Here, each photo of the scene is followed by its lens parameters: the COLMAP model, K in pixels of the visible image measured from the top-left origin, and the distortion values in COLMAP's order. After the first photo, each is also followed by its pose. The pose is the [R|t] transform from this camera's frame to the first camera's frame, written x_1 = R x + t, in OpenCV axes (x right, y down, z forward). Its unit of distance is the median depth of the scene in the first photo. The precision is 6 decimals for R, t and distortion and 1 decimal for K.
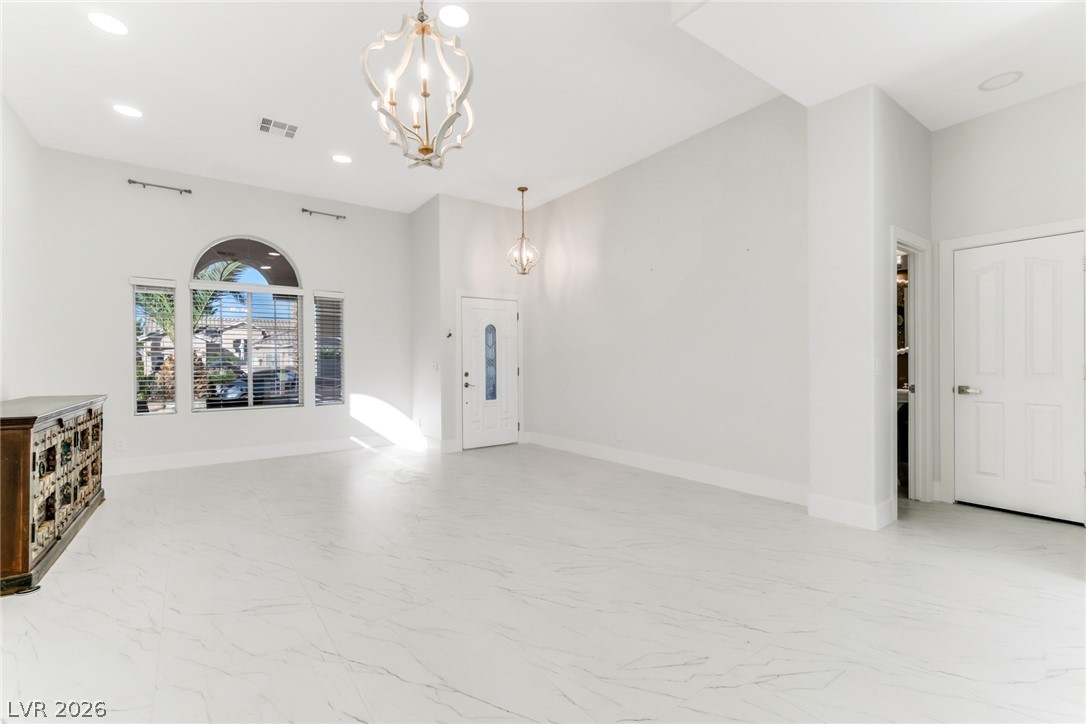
lens RADIAL K [[468.9, 0, 549.6], [0, 468.9, 364.5], [0, 0, 1]] dist [-0.001141, -0.000283]
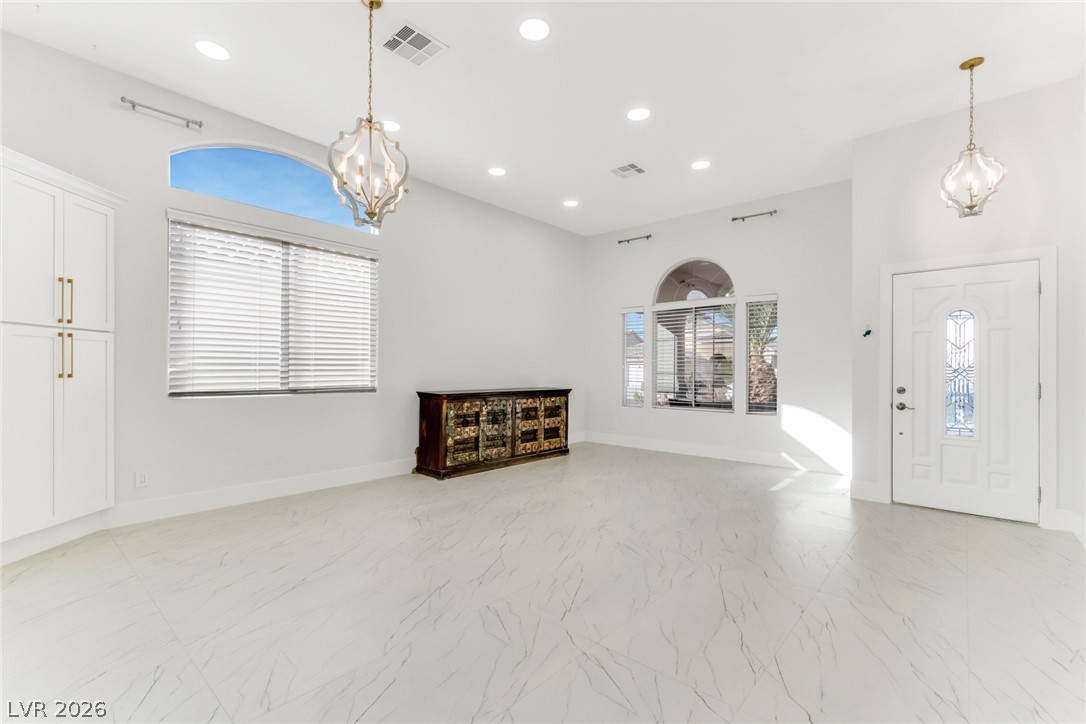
lens RADIAL K [[468.9, 0, 534.7], [0, 468.9, 368.2], [0, 0, 1]] dist [-0.001141, -0.000283]
pose [[0.205835, 0.007999, -0.978554, 0.367757], [-0.010765, 0.999925, 0.005909, -0.008486], [0.978528, 0.009318, 0.205906, 0.363861]]
